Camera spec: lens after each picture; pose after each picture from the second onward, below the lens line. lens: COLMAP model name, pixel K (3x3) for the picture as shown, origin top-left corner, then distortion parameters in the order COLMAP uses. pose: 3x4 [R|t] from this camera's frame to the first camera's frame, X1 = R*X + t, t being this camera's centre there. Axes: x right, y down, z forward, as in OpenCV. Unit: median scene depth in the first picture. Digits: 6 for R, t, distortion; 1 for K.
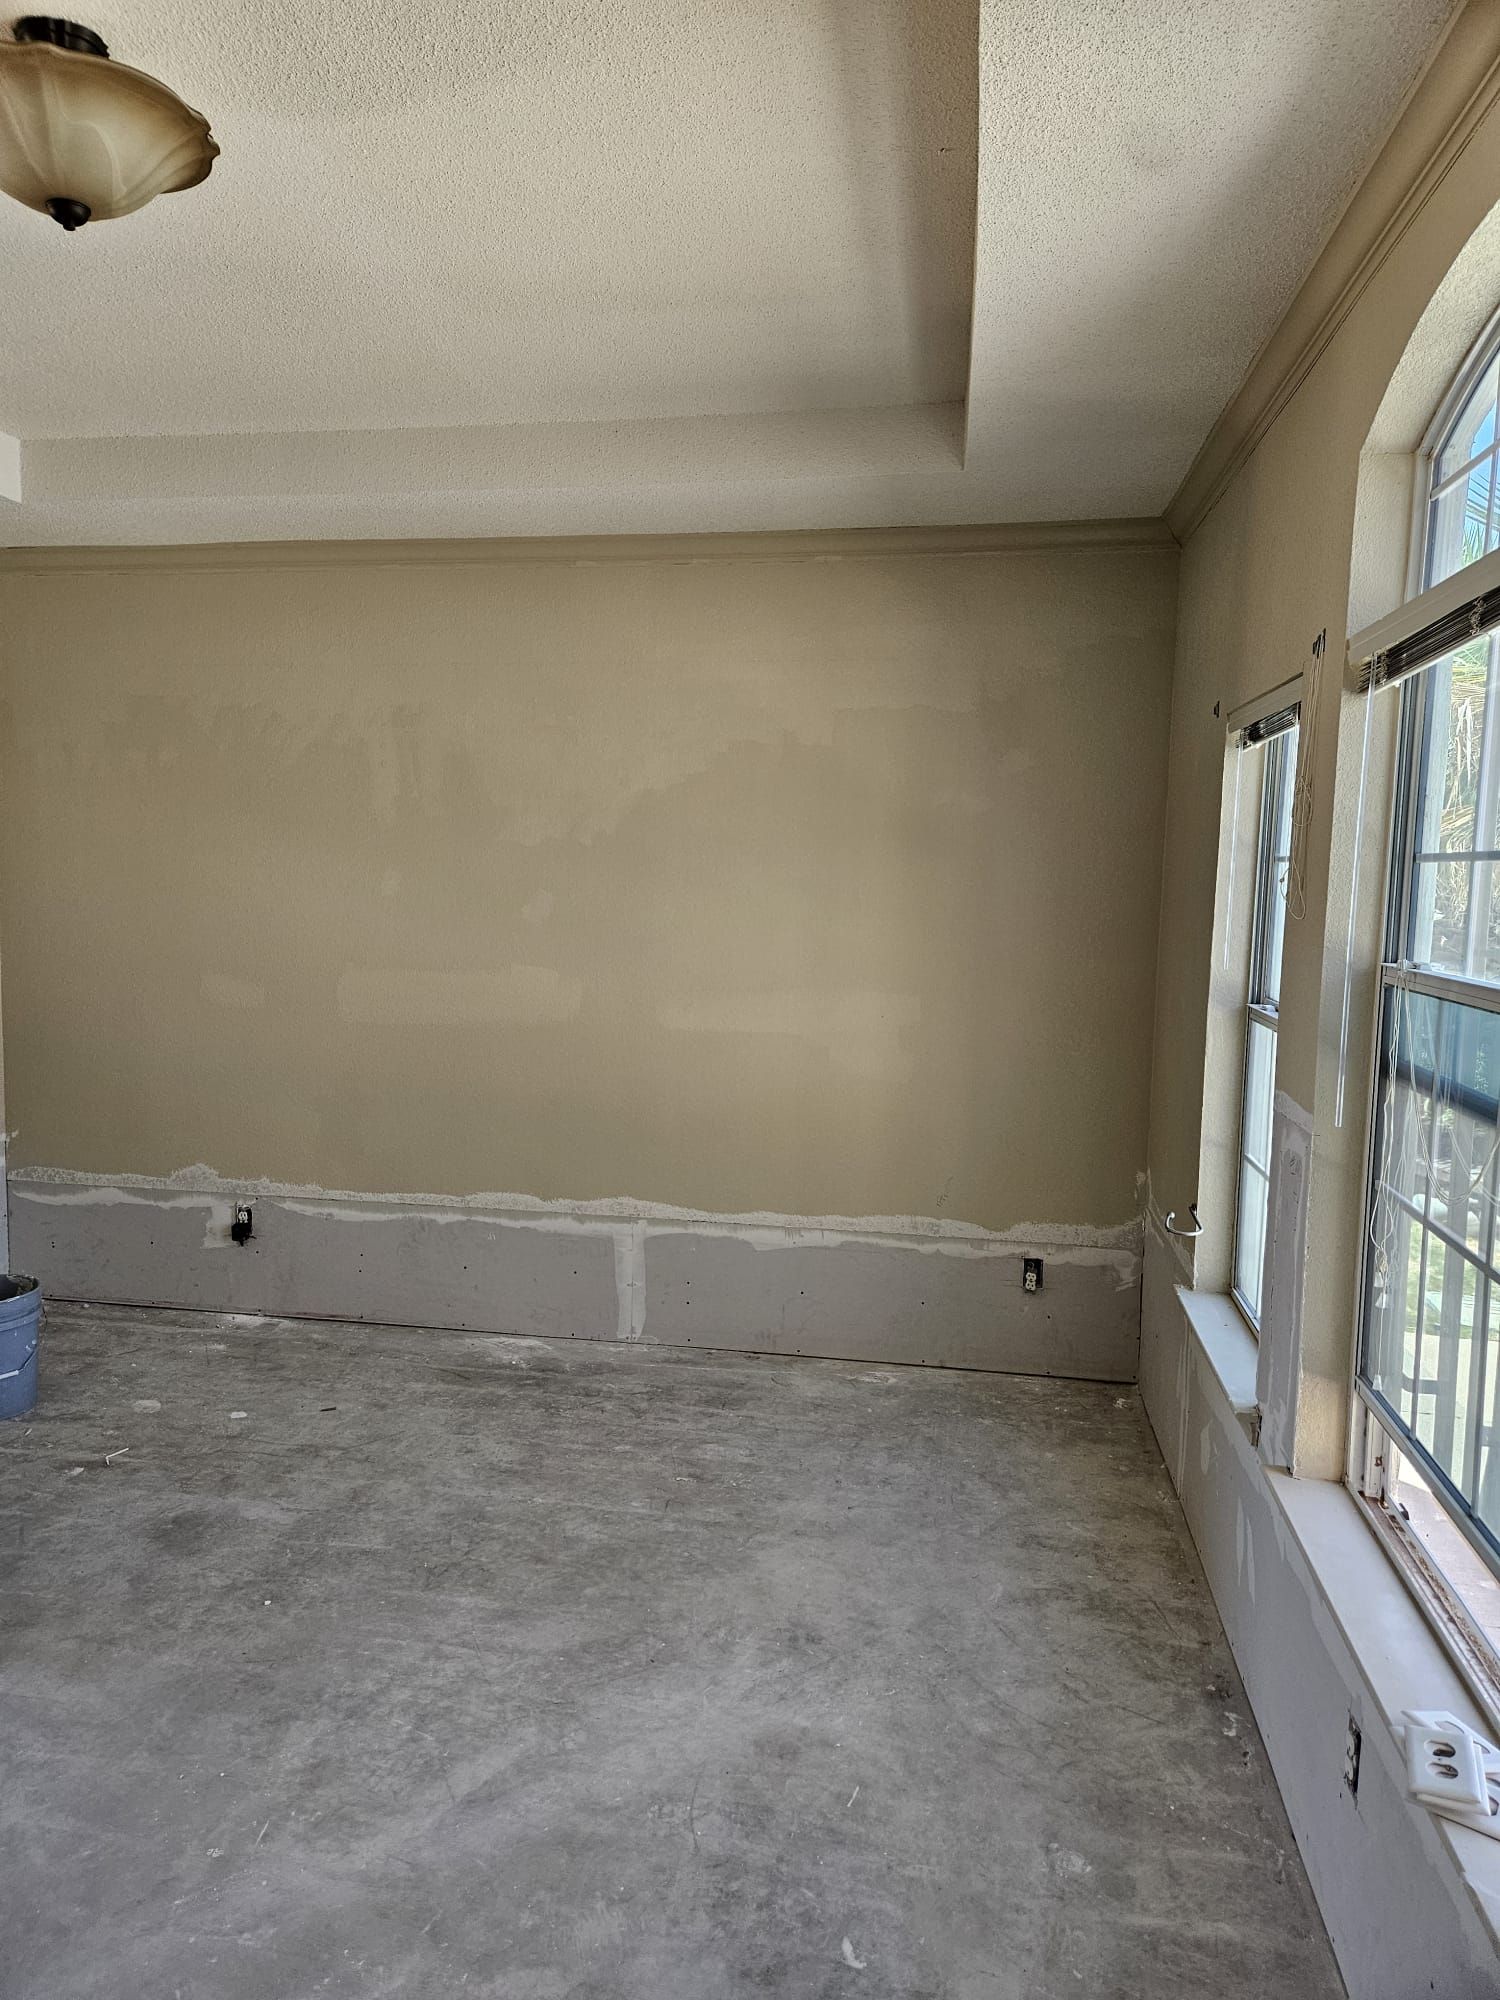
lens RADIAL K [[1356.2, 0, 742.5], [0, 1356.2, 996.1], [0, 0, 1]] dist [0.053779, -0.027994]
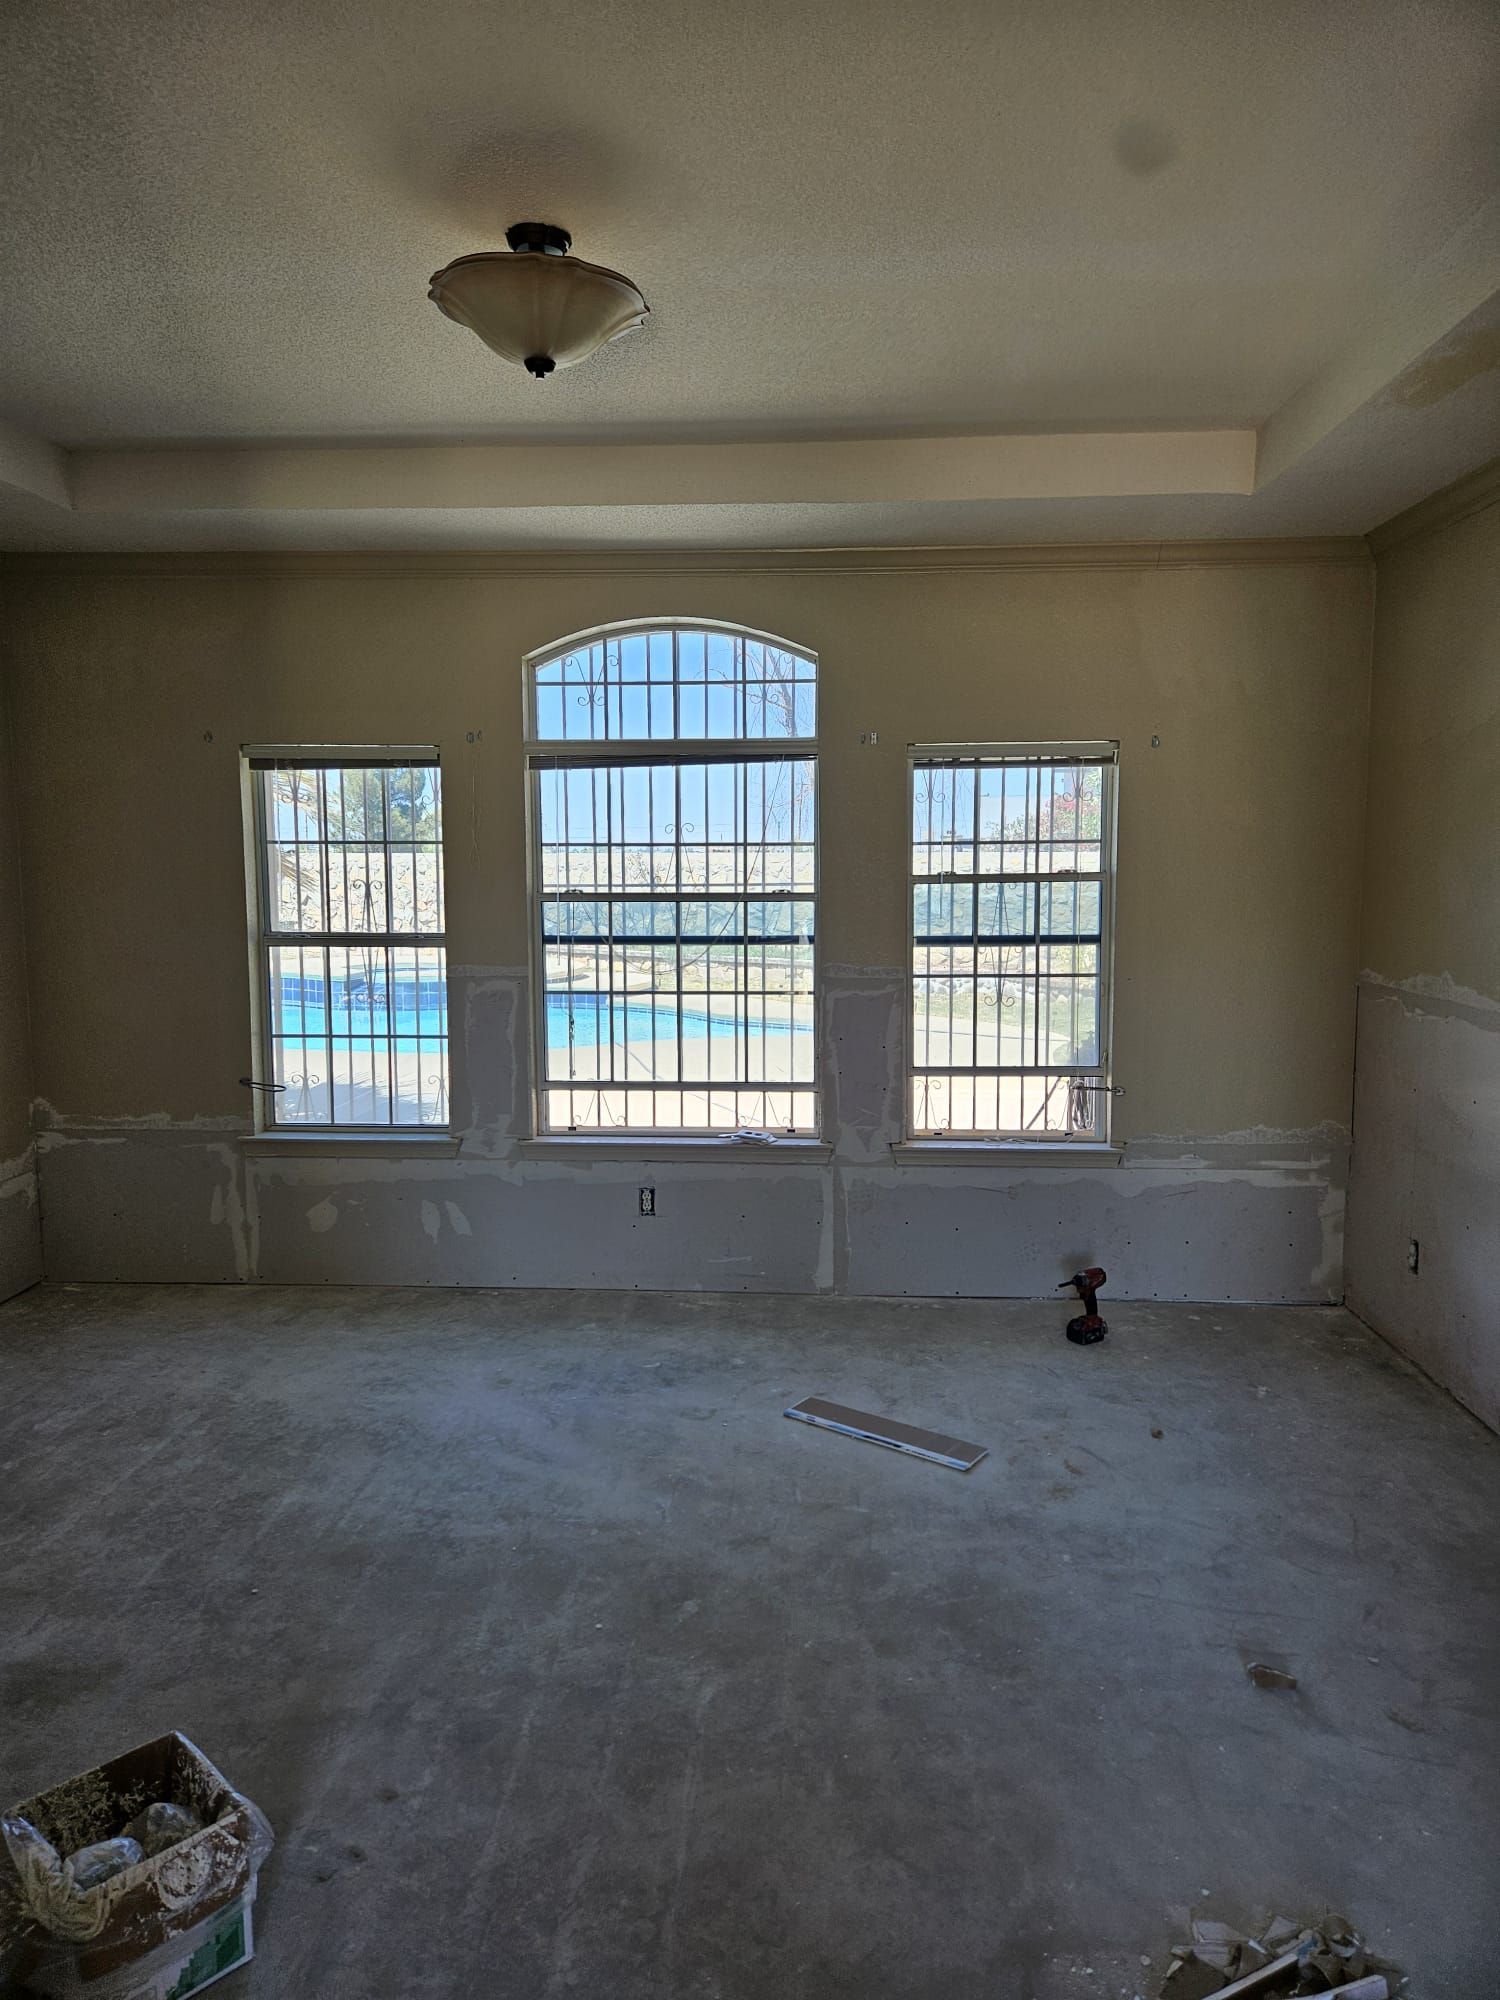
lens RADIAL K [[1356.2, 0, 746.0], [0, 1356.2, 1001.8], [0, 0, 1]] dist [0.053779, -0.027994]
pose [[-0.124337, -0.122587, 0.984638, -1.330020], [0.098470, 0.985916, 0.135181, -0.080567], [-0.987342, 0.113765, -0.110515, 0.715732]]
